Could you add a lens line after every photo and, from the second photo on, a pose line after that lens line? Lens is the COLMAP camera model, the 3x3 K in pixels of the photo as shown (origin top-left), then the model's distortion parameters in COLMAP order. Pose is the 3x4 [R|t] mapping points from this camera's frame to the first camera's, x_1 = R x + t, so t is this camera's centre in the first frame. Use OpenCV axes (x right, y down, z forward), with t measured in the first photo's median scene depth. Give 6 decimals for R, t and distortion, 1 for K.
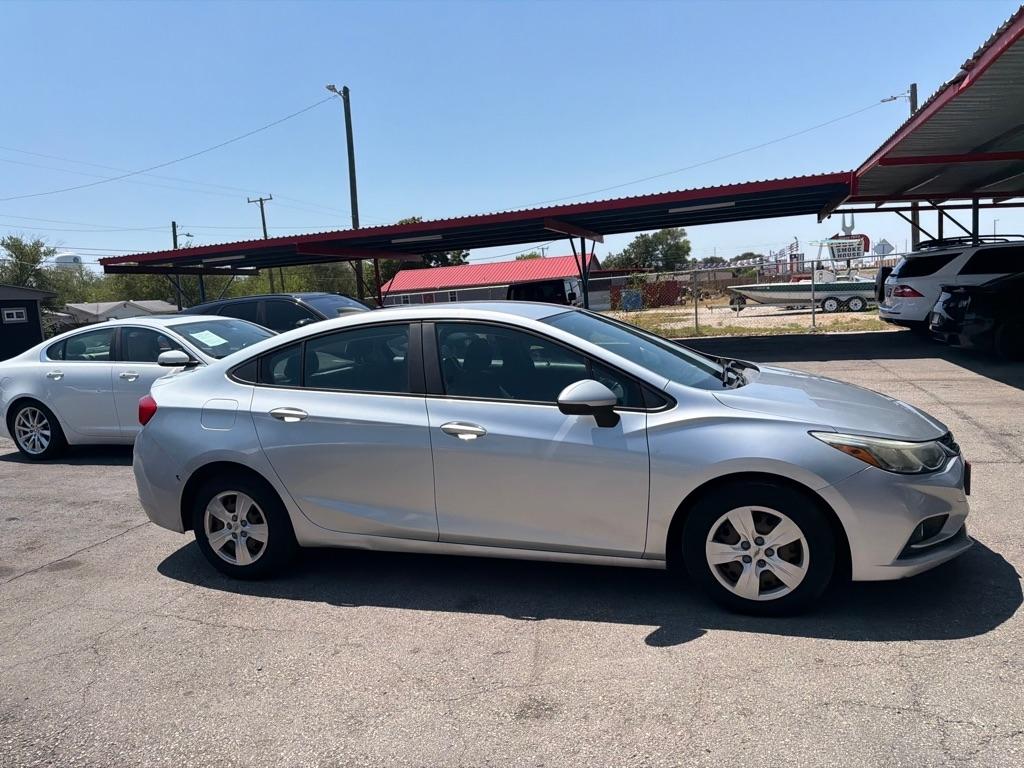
lens RADIAL K [[718.0, 0, 511.6], [0, 718.0, 386.5], [0, 0, 1]] dist [0.034947, -0.041203]
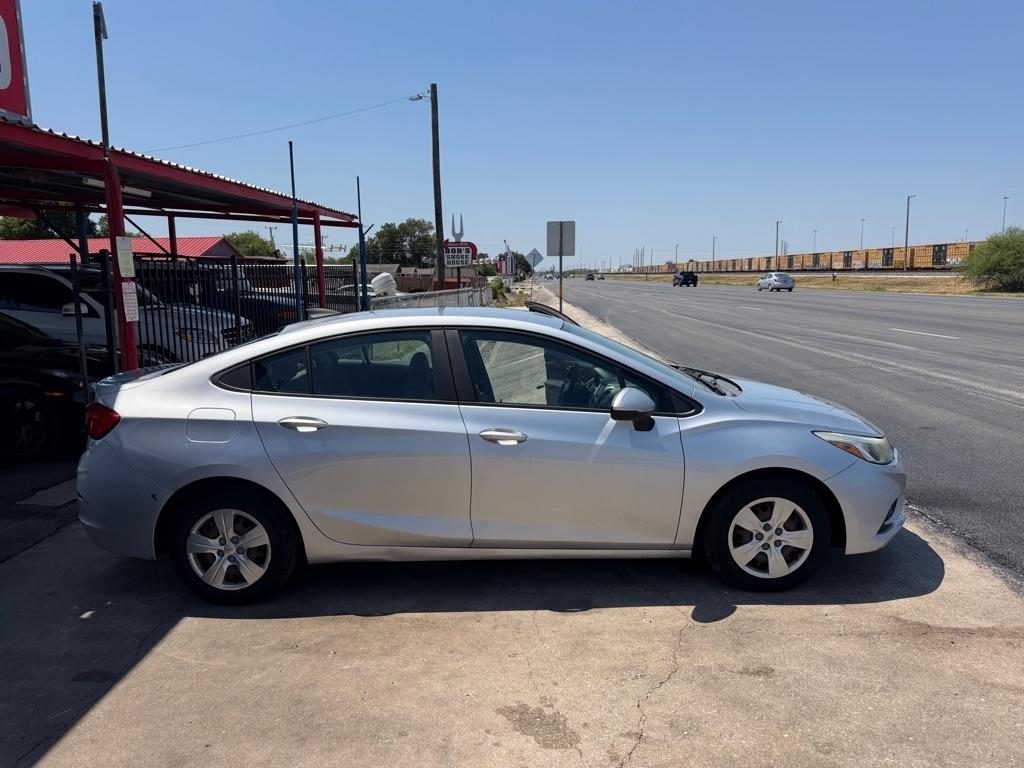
lens RADIAL K [[718.0, 0, 506.2], [0, 718.0, 390.1], [0, 0, 1]] dist [0.034947, -0.041203]
pose [[0.949385, -0.003166, 0.314098, -0.345312], [0.000857, 0.999972, 0.007487, -0.011704], [-0.314112, -0.006839, 0.949361, 0.027246]]
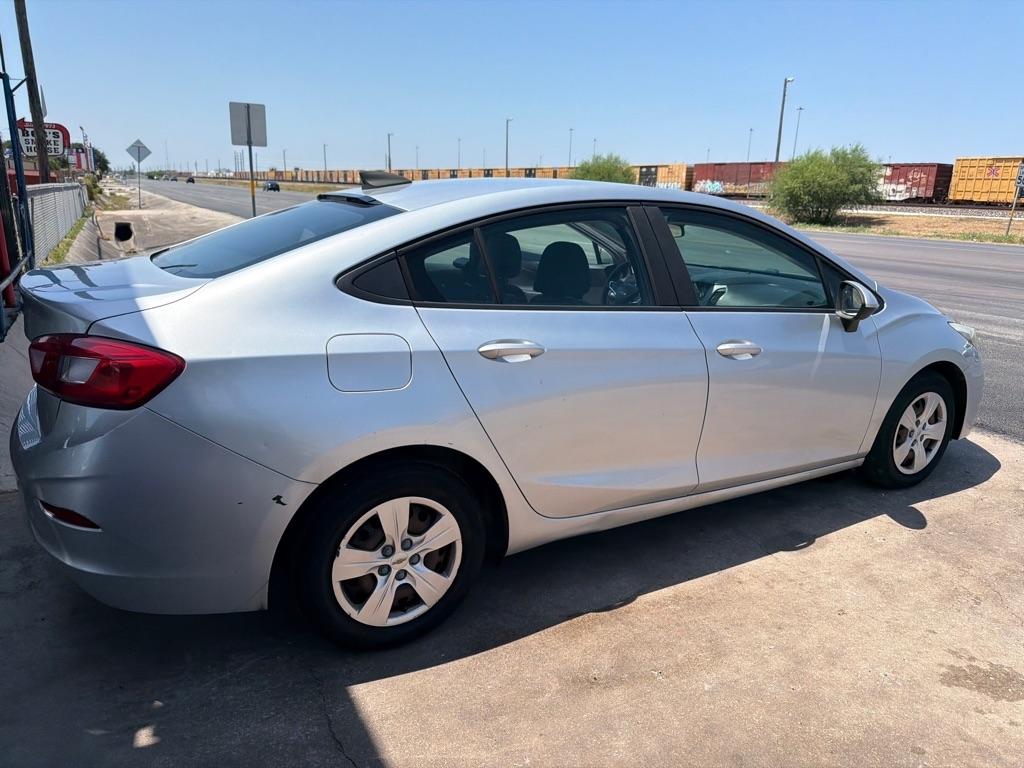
lens RADIAL K [[718.0, 0, 527.6], [0, 718.0, 408.2], [0, 0, 1]] dist [0.034947, -0.041203]
pose [[0.653139, -0.139389, 0.744298, -0.737089], [0.031871, 0.987101, 0.156893, -0.006105], [-0.756567, -0.078752, 0.649157, 0.589173]]
